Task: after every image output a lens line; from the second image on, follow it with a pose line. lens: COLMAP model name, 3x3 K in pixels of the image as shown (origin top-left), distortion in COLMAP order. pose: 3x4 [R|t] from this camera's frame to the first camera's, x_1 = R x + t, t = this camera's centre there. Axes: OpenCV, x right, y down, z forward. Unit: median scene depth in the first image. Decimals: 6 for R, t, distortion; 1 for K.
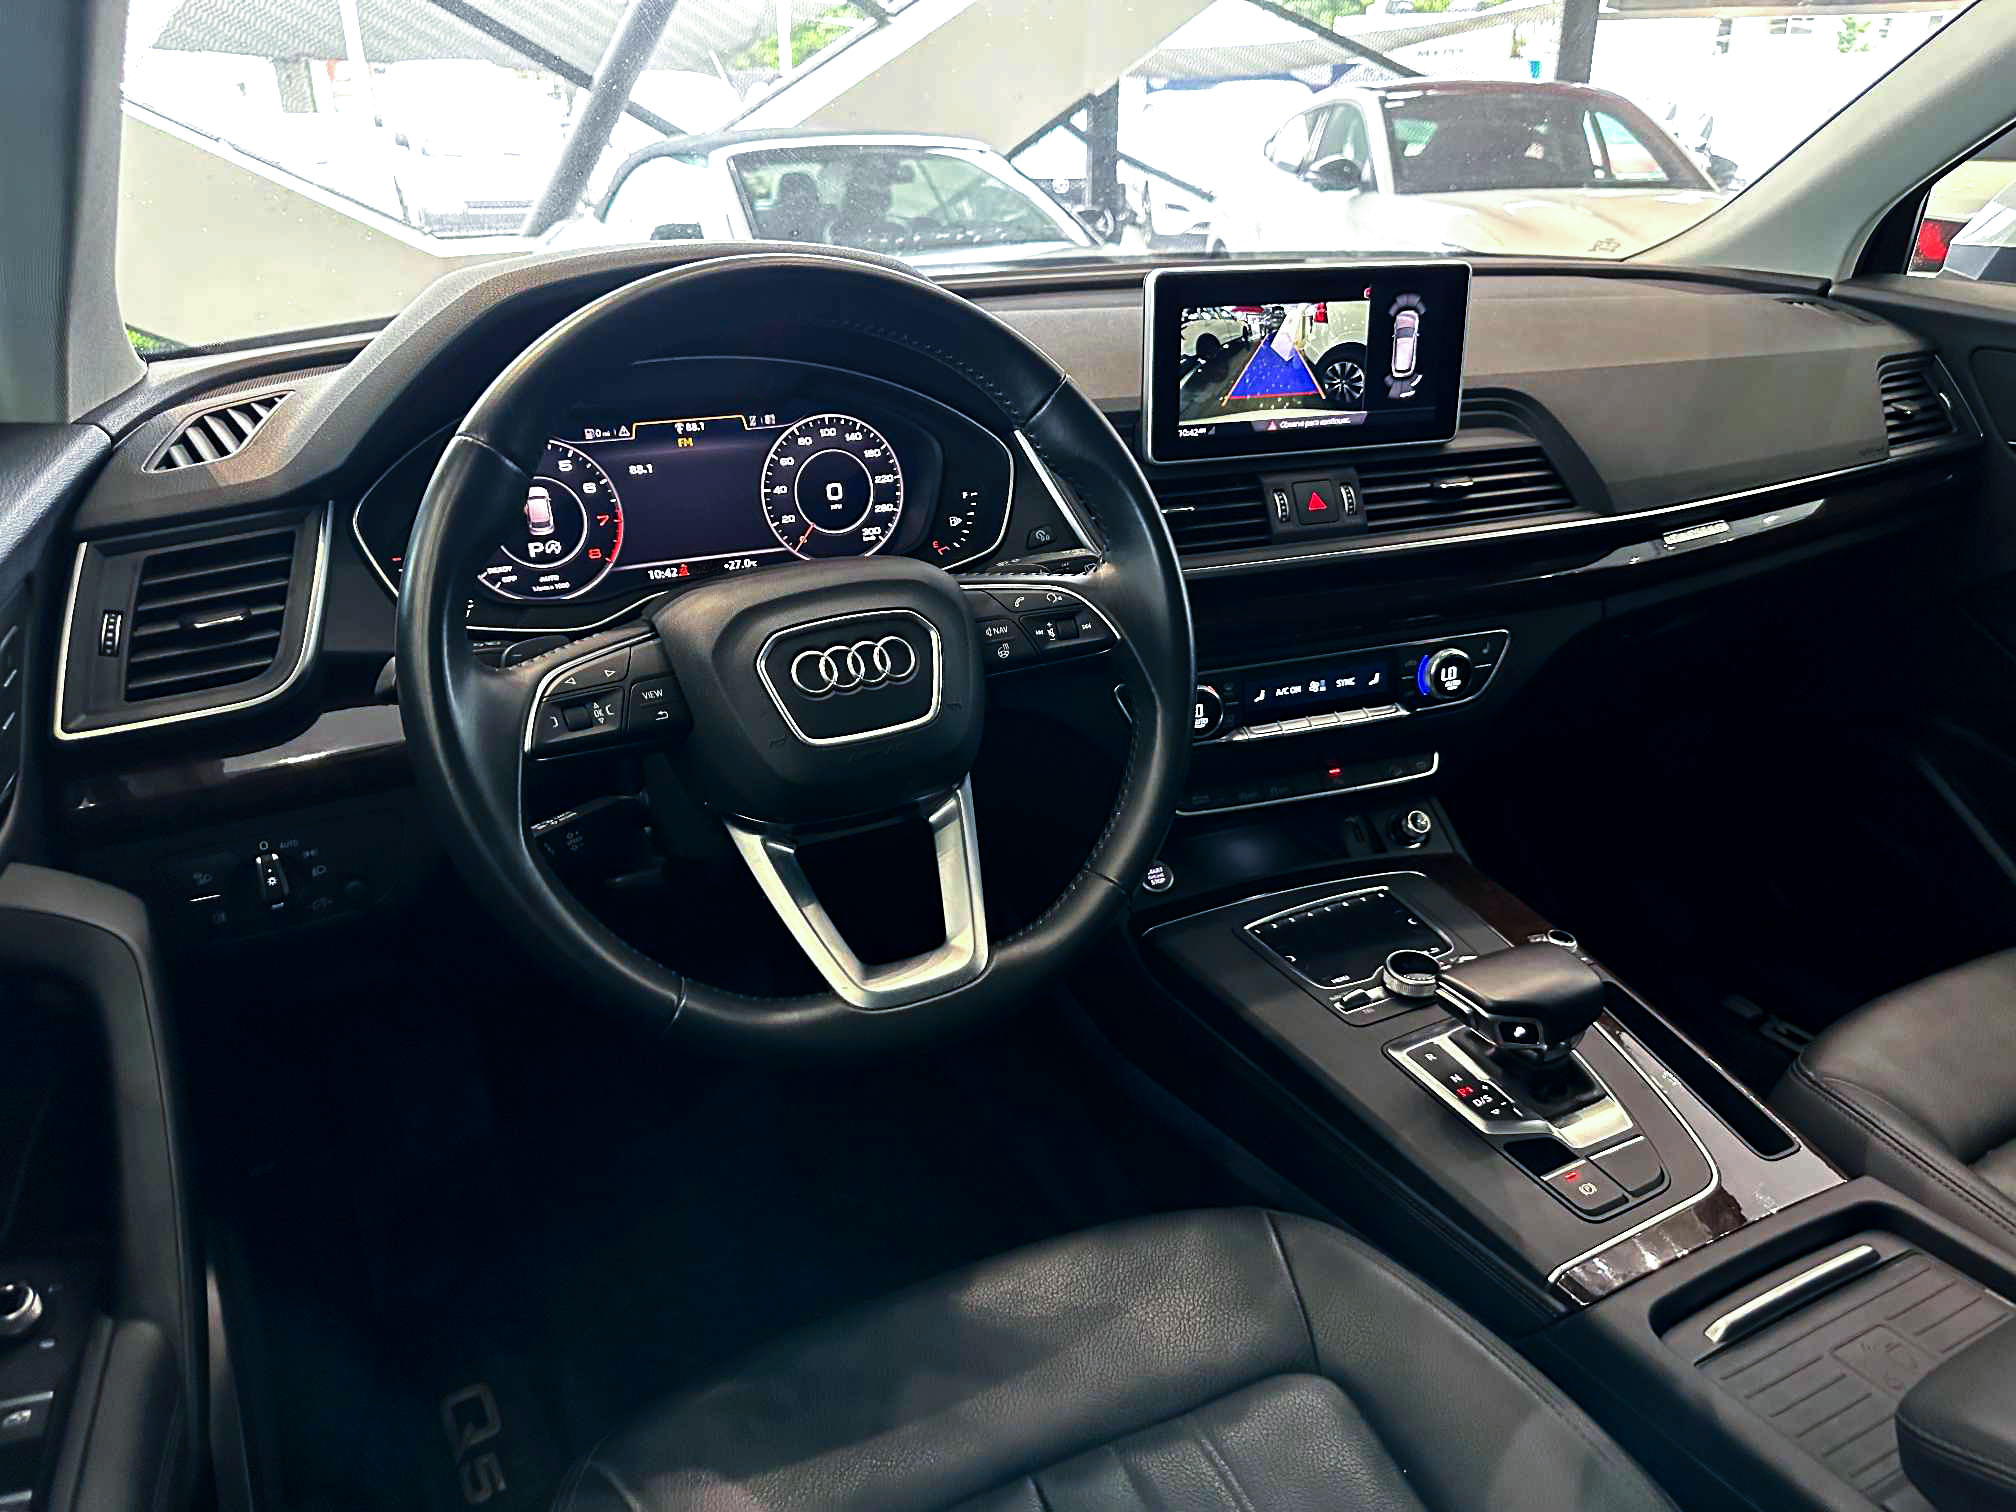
lens RADIAL K [[1485.2, 0, 1008.0], [0, 1485.2, 756.0], [0, 0, 1]] dist [0.147747, -0.263432]
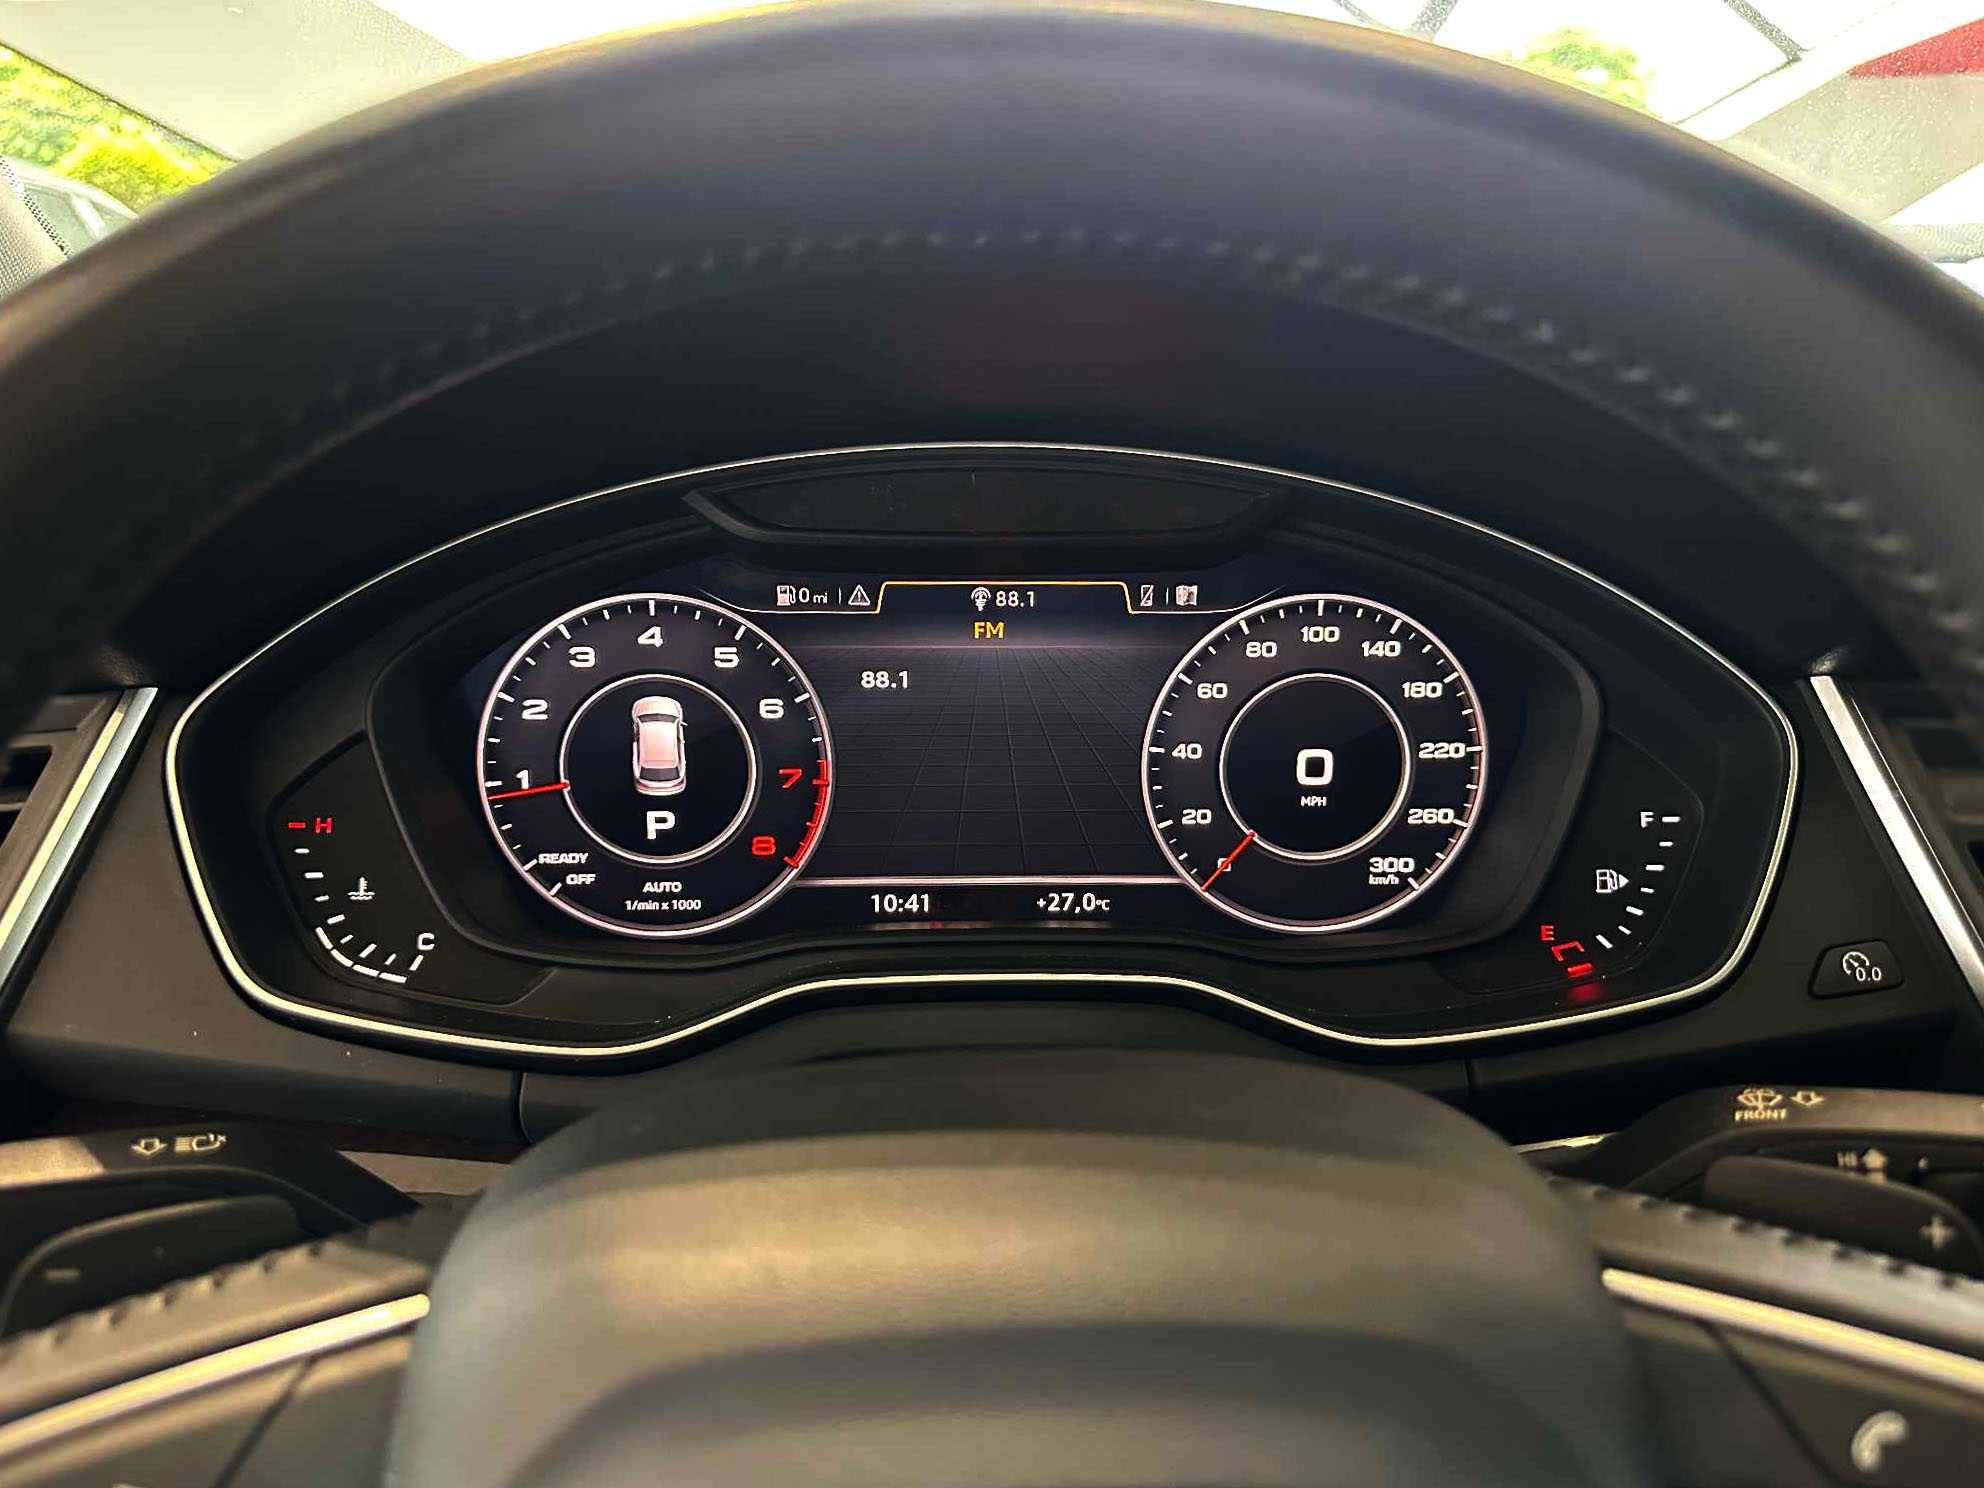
lens RADIAL K [[1461.7, 0, 992.0], [0, 1461.7, 744.0], [0, 0, 1]] dist [0.147747, -0.263432]
pose [[0.909161, 0.136299, -0.393509, -0.034943], [-0.171491, 0.983620, -0.055518, -0.146360], [0.379497, 0.117959, 0.917643, 0.582260]]
